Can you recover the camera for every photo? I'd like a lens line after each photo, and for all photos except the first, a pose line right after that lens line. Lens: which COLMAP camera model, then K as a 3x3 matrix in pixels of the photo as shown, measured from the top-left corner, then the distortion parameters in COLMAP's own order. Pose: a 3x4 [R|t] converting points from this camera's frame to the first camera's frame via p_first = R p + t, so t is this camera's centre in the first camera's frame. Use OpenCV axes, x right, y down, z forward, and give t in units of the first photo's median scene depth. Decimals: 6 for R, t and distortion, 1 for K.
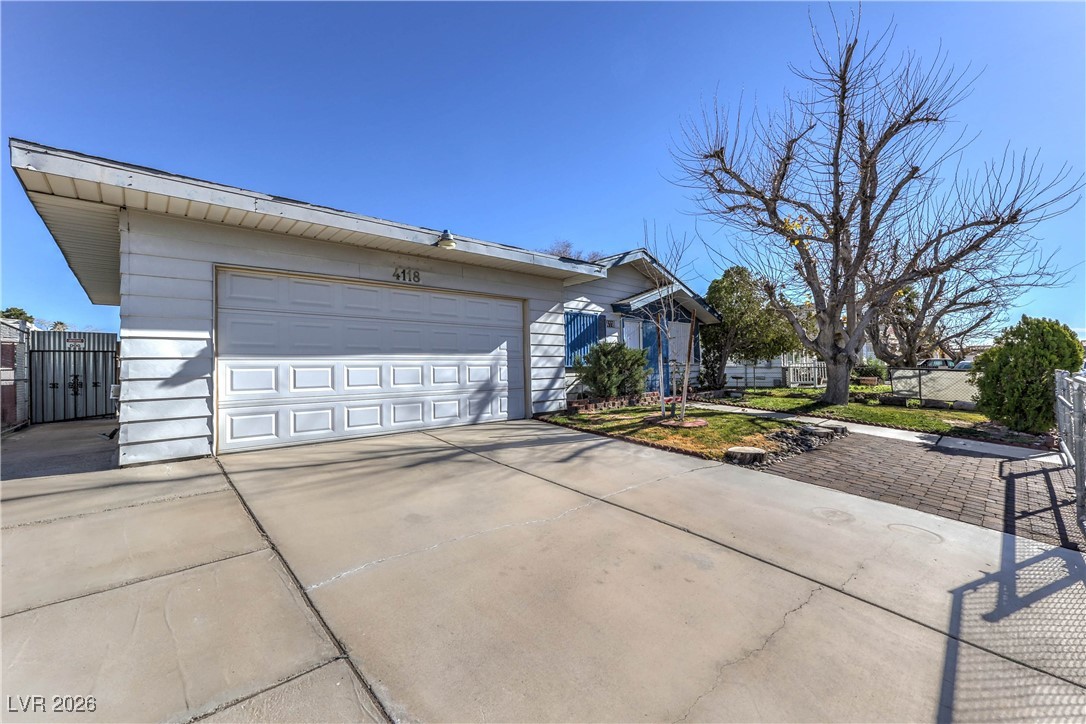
lens RADIAL K [[432.4, 0, 539.3], [0, 432.4, 356.9], [0, 0, 1]] dist [0.003848, -0.001124]
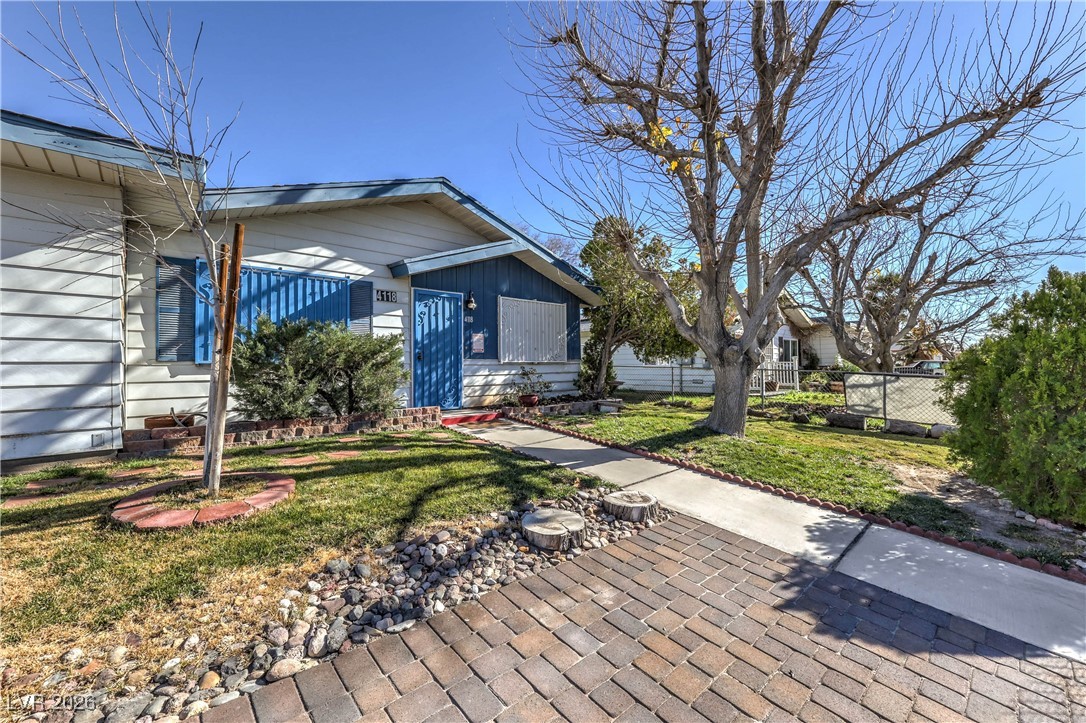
lens RADIAL K [[432.4, 0, 542.7], [0, 432.4, 356.4], [0, 0, 1]] dist [0.003848, -0.001124]
pose [[0.999870, 0.014587, -0.006889, 0.459945], [-0.014540, 0.999871, 0.006849, 0.004892], [0.006988, -0.006747, 0.999953, 0.424418]]
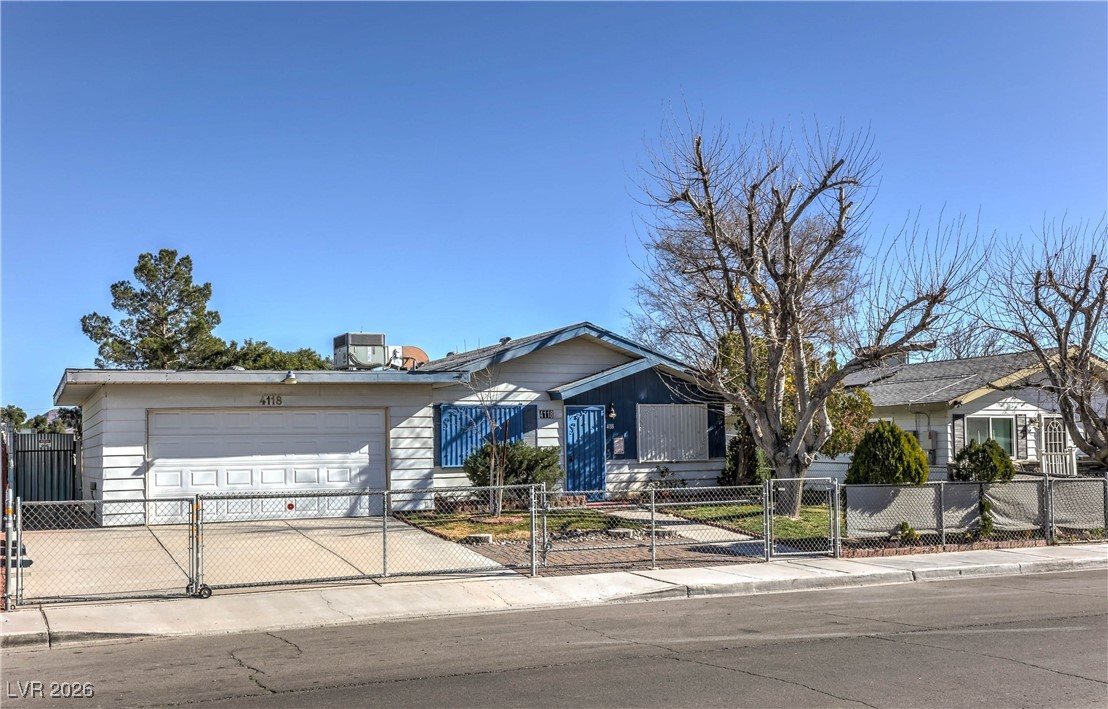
lens RADIAL K [[1113.1, 0, 530.8], [0, 1113.1, 391.9], [0, 0, 1]] dist [0.024949, 0.000000]
pose [[0.950031, -0.012897, -0.311890, 0.935470], [0.007080, 0.999779, -0.019777, -0.088576], [0.312076, 0.016580, 0.949912, -1.228706]]
